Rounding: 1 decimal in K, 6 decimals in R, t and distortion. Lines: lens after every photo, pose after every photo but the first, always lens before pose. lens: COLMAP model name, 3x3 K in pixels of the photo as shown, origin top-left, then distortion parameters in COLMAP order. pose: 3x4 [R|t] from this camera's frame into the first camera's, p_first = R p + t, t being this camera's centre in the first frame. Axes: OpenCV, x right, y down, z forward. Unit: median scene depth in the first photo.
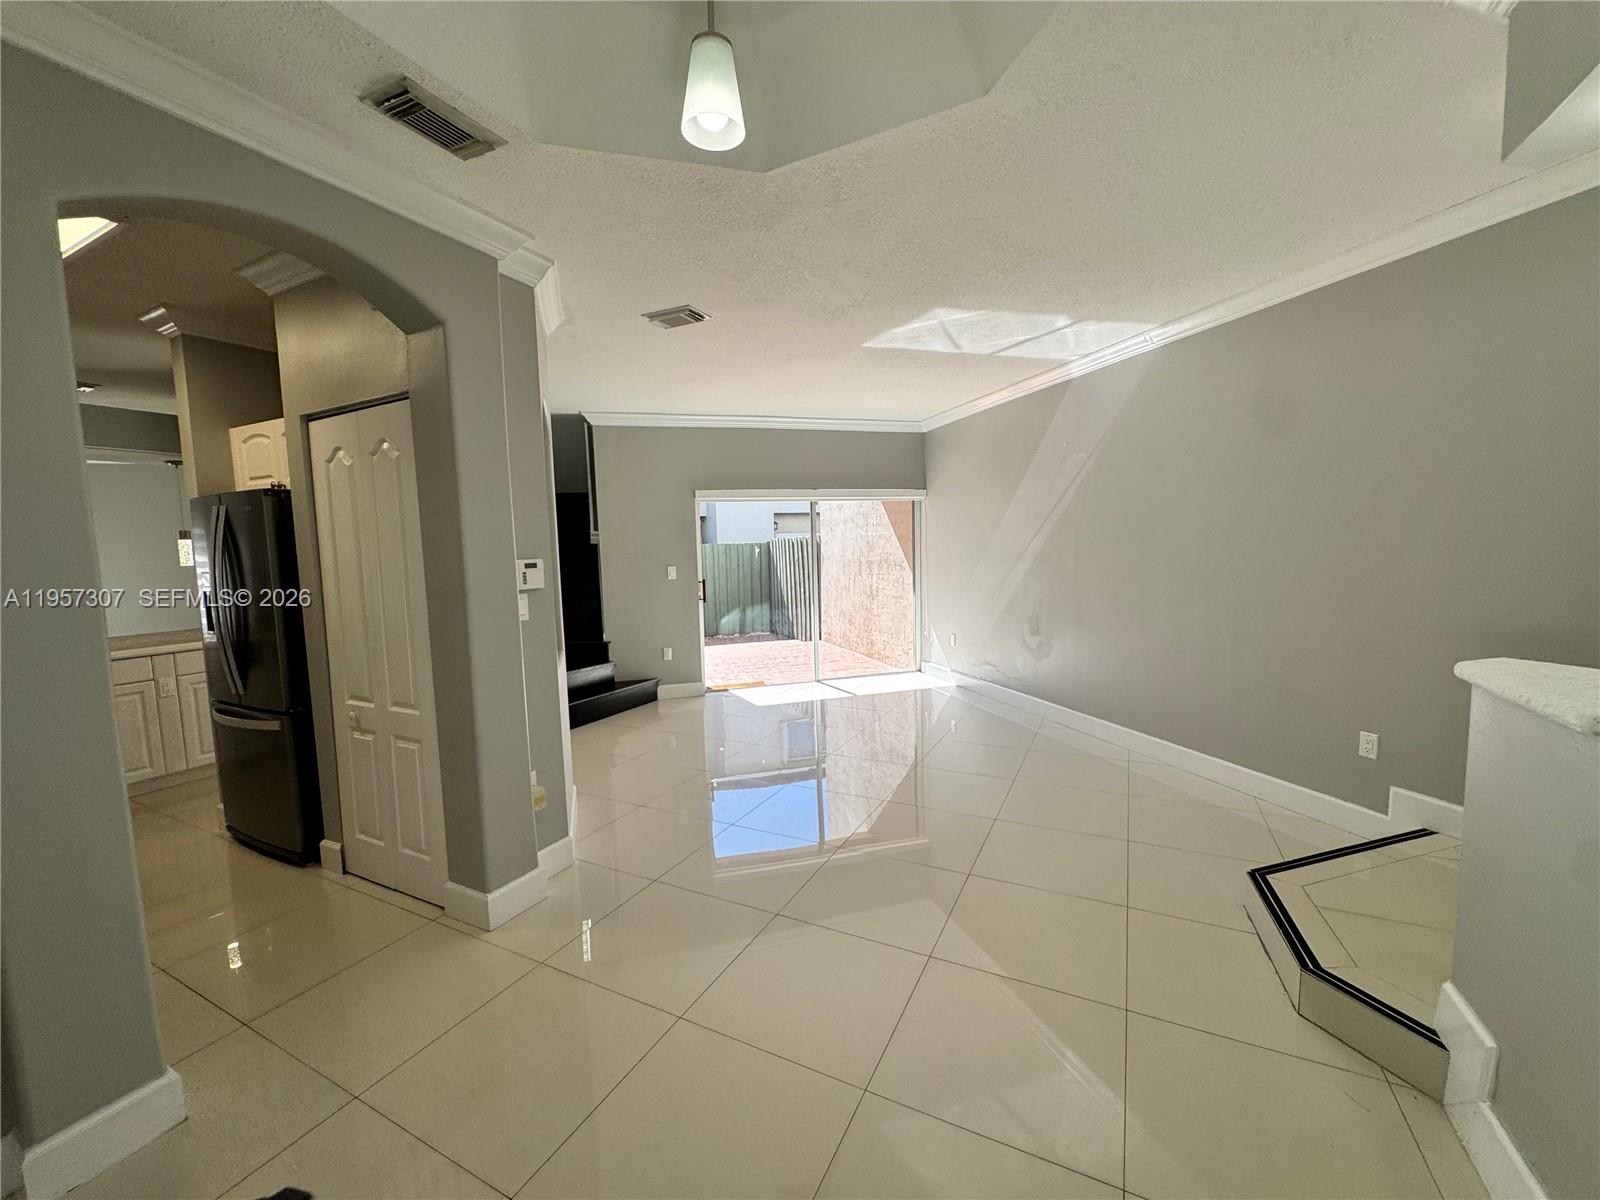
lens RADIAL K [[643.5, 0, 800.0], [0, 643.5, 600.0], [0, 0, 1]] dist [-0.014323, 0.000074]
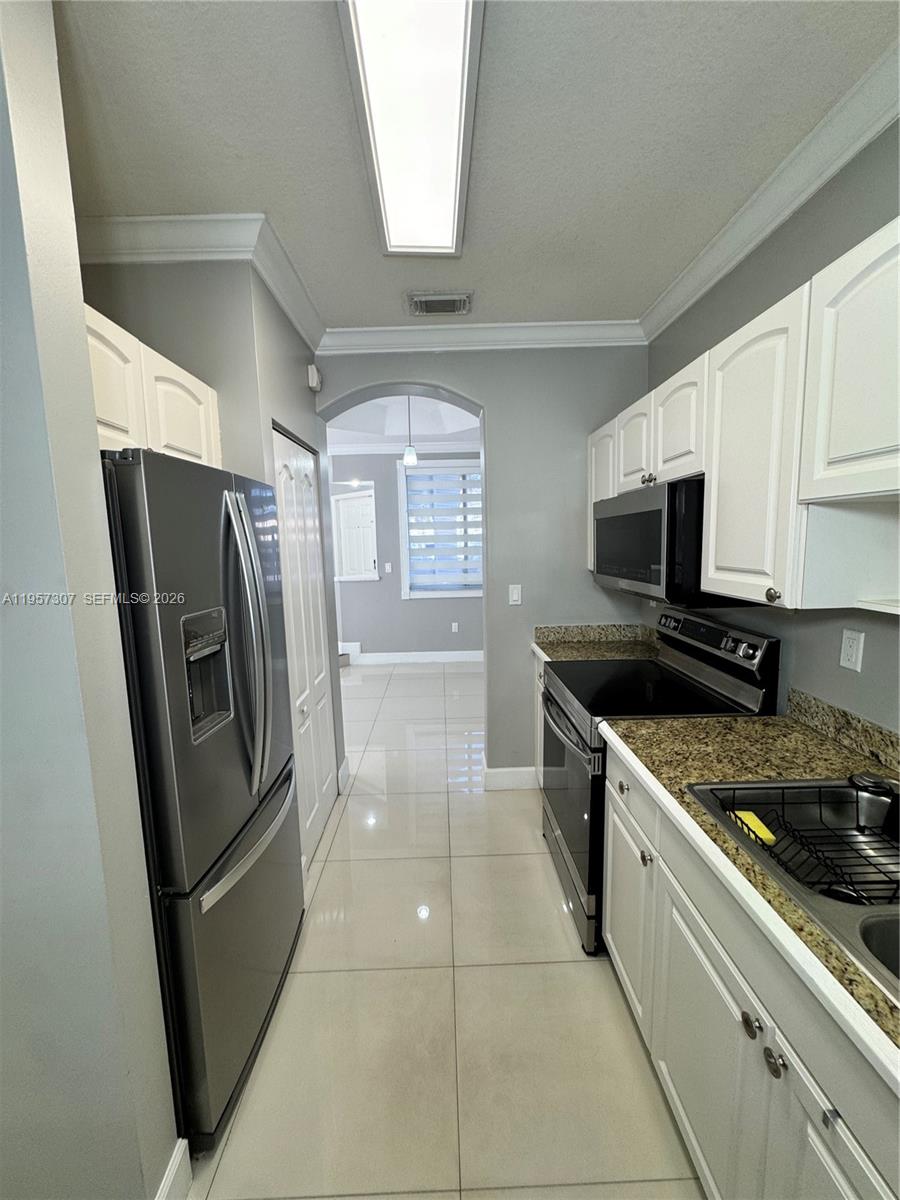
lens RADIAL K [[479.4, 0, 450.0], [0, 479.4, 600.0], [0, 0, 1]] dist [-0.002165, -0.000015]
pose [[-0.484721, -0.078737, 0.871118, -0.932919], [0.116343, 0.981286, 0.153432, -0.071087], [-0.866897, 0.175720, -0.466490, 0.697816]]
